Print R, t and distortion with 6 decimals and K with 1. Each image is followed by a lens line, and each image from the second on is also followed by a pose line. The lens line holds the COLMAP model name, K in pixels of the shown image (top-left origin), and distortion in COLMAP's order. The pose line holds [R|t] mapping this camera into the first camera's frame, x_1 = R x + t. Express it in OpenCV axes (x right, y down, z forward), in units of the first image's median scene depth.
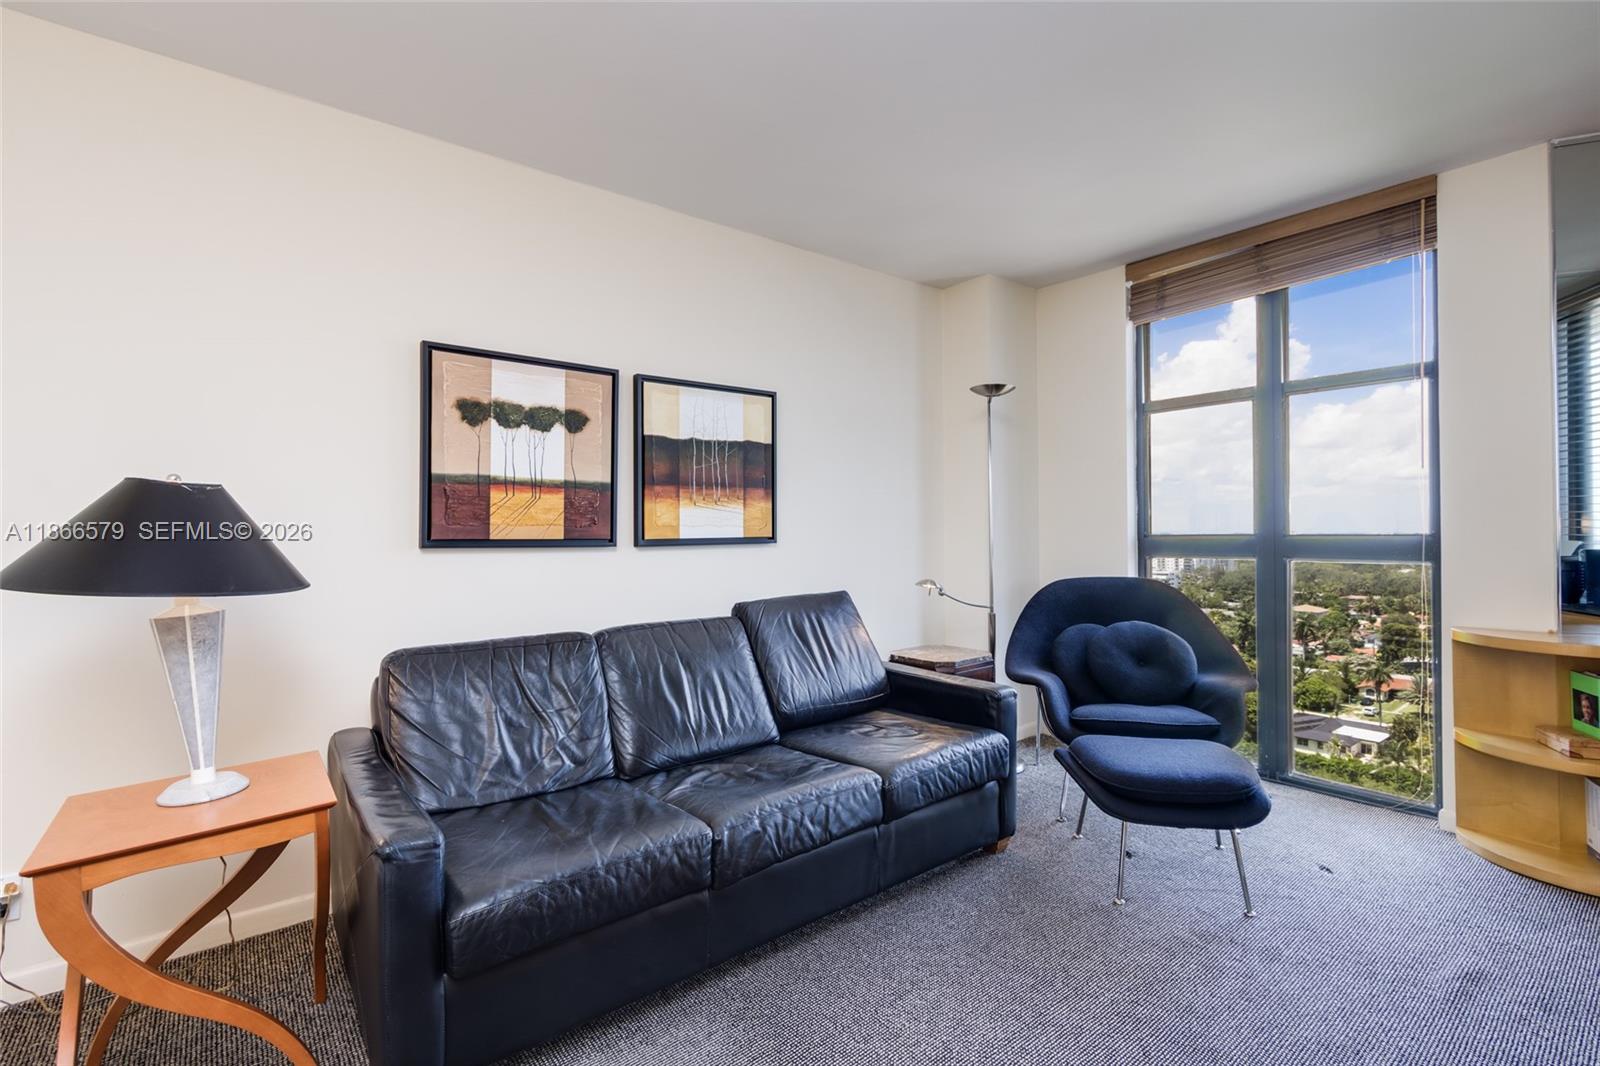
lens RADIAL K [[732.1, 0, 802.3], [0, 732.1, 526.8], [0, 0, 1]] dist [0.009290, -0.003561]
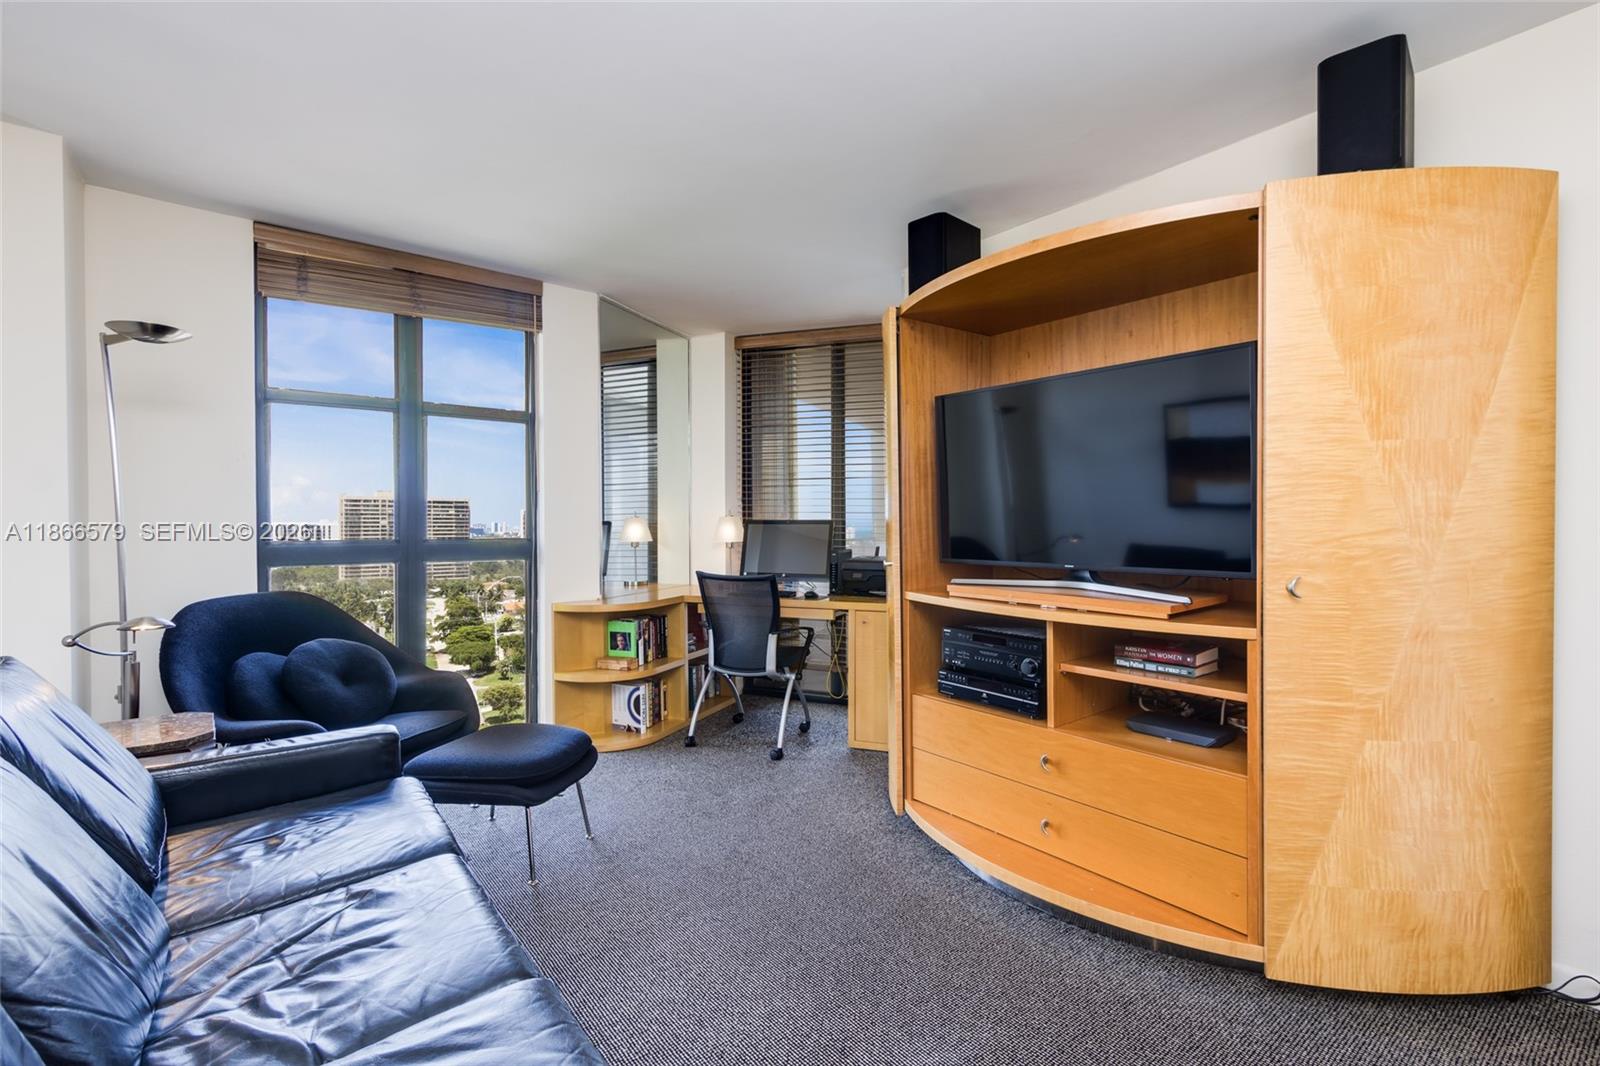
lens RADIAL K [[732.1, 0, 813.2], [0, 732.1, 524.9], [0, 0, 1]] dist [0.009290, -0.003561]
pose [[0.002024, 0.009789, 0.999950, -0.875065], [-0.004652, 0.999941, -0.009779, -0.007711], [-0.999987, -0.004632, 0.002069, 0.794176]]
